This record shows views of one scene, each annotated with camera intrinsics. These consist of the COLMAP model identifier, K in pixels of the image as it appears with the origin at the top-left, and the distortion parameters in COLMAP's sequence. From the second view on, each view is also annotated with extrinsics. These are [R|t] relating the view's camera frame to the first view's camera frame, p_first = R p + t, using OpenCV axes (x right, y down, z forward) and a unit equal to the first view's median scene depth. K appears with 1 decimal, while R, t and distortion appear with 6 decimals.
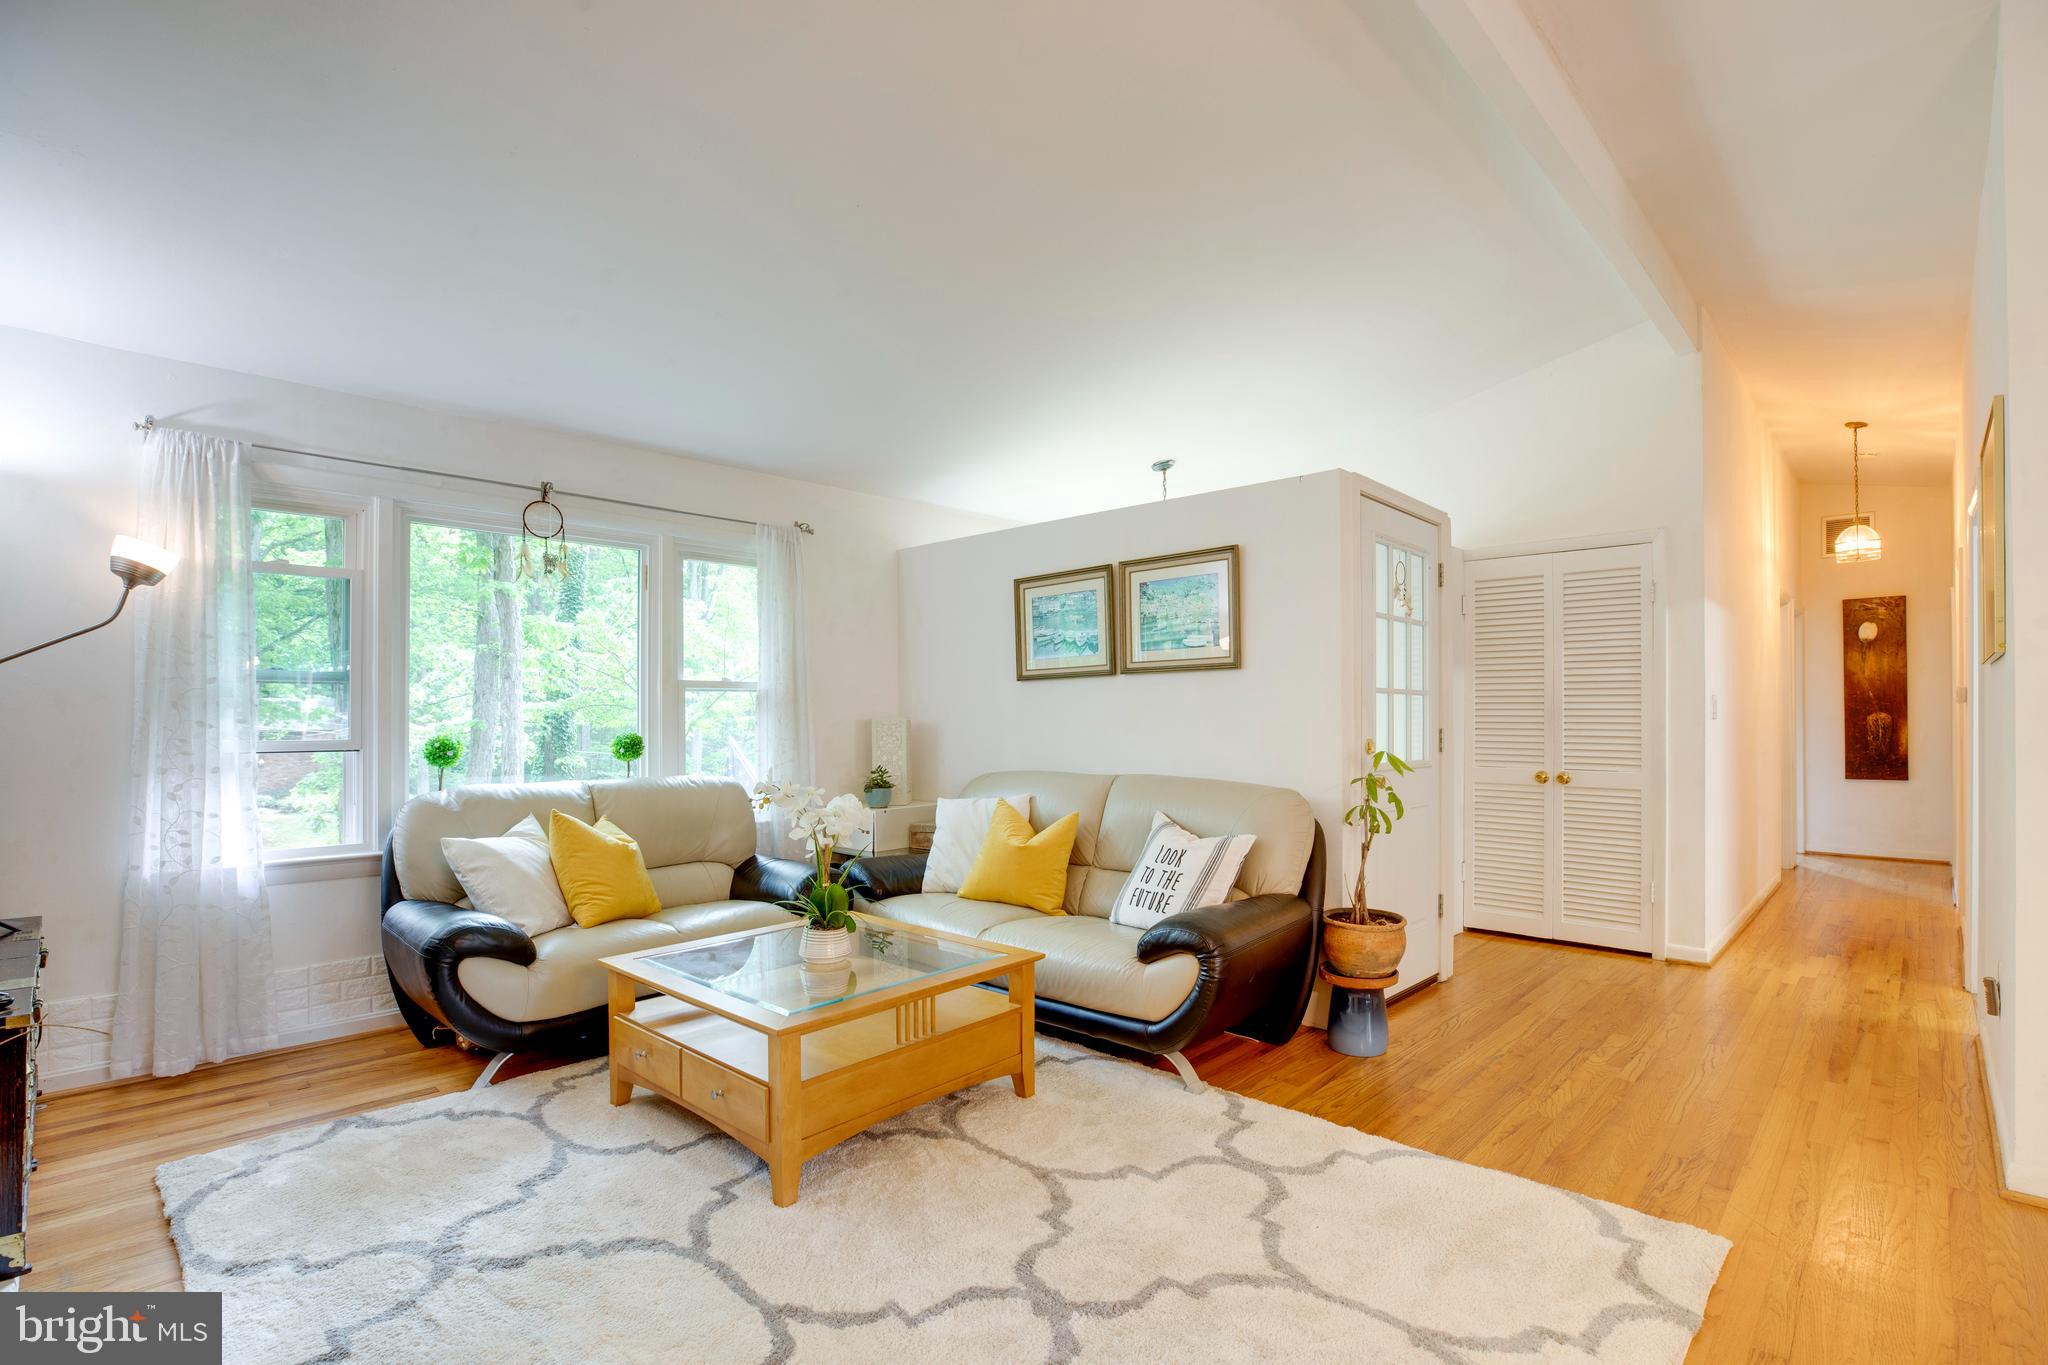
lens RADIAL K [[966.2, 0, 1037.0], [0, 966.2, 696.4], [0, 0, 1]] dist [-0.053999, 0.014553]
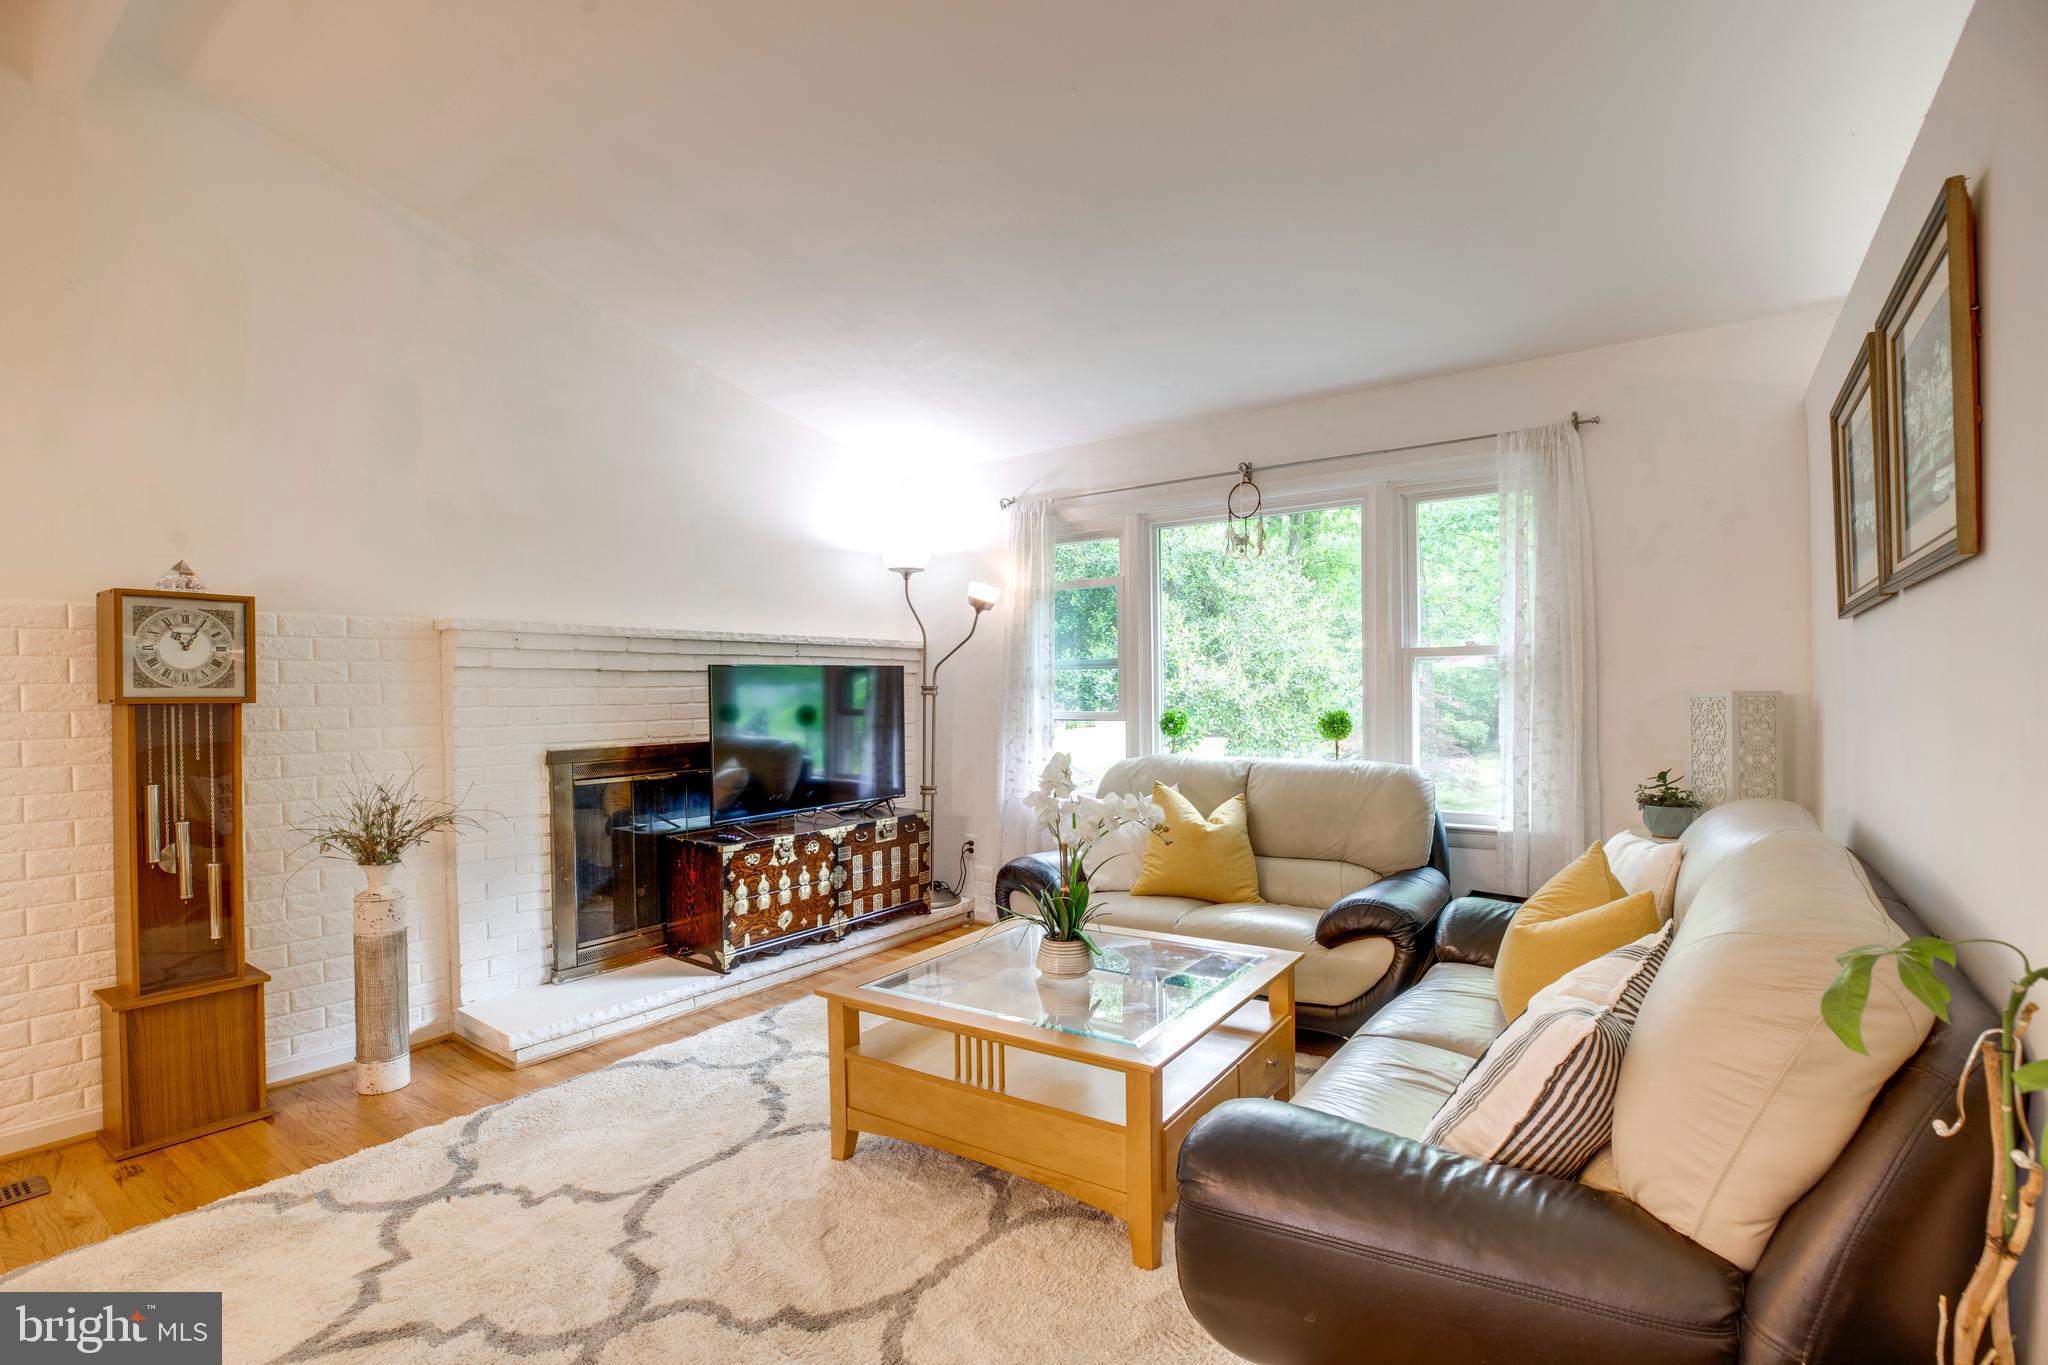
lens RADIAL K [[966.2, 0, 1037.0], [0, 966.2, 696.4], [0, 0, 1]] dist [-0.053999, 0.014553]
pose [[0.125719, 0.007919, -0.992034, 0.542558], [0.034250, 0.999337, 0.012317, 0.005429], [0.991475, -0.035526, 0.125364, 0.724329]]
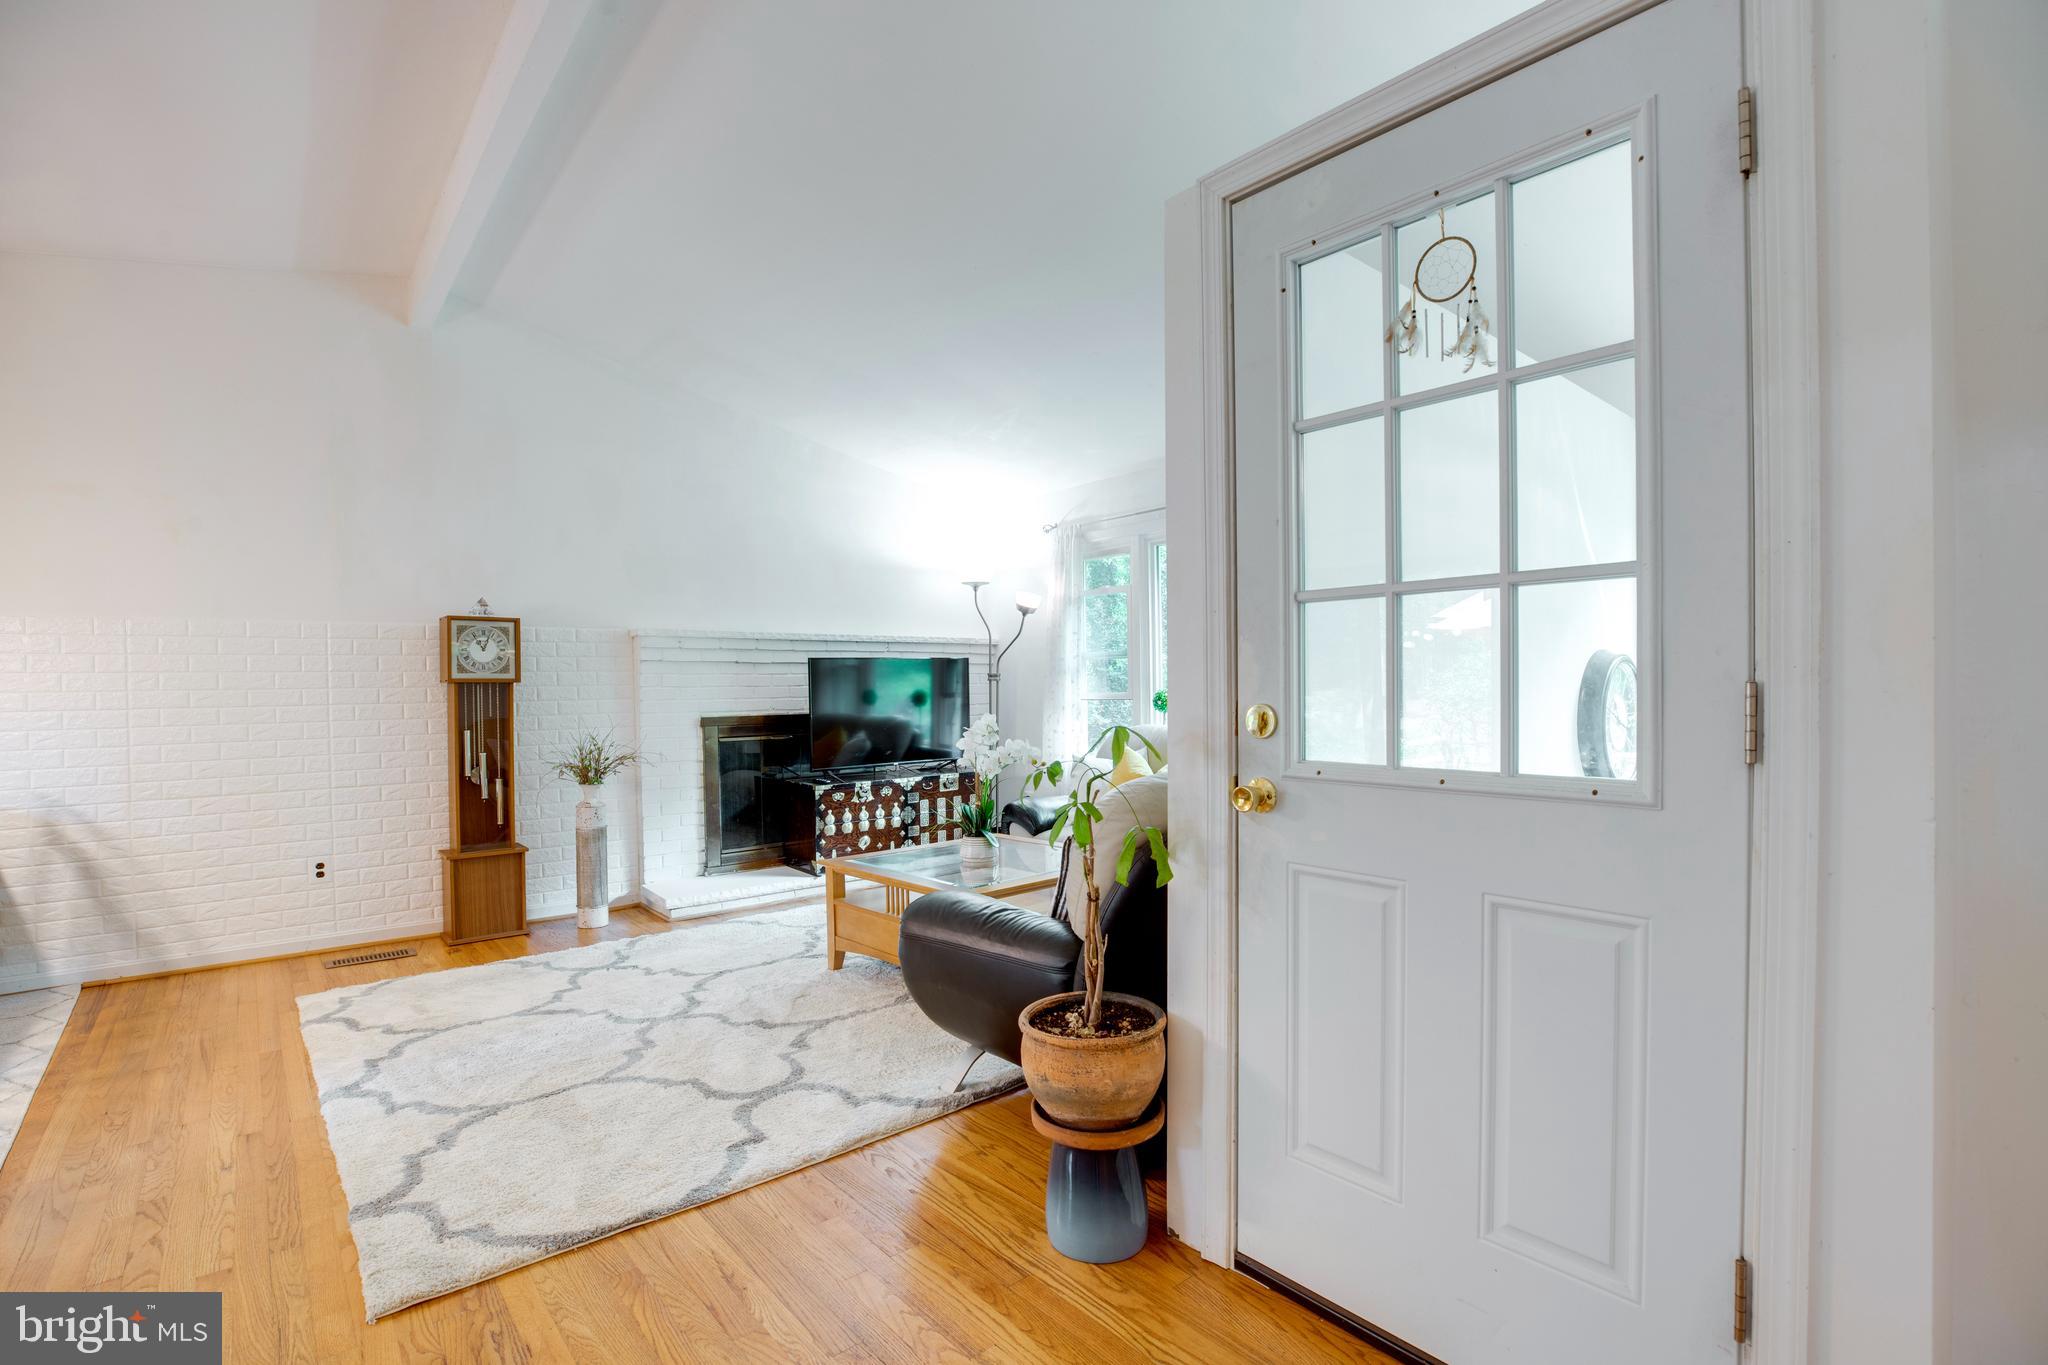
lens RADIAL K [[966.2, 0, 1037.0], [0, 966.2, 696.4], [0, 0, 1]] dist [-0.053999, 0.014553]
pose [[-0.119134, 0.010818, -0.992819, 0.902338], [0.038070, 0.999255, 0.006320, 0.035964], [0.992148, -0.037044, -0.119457, 1.036349]]
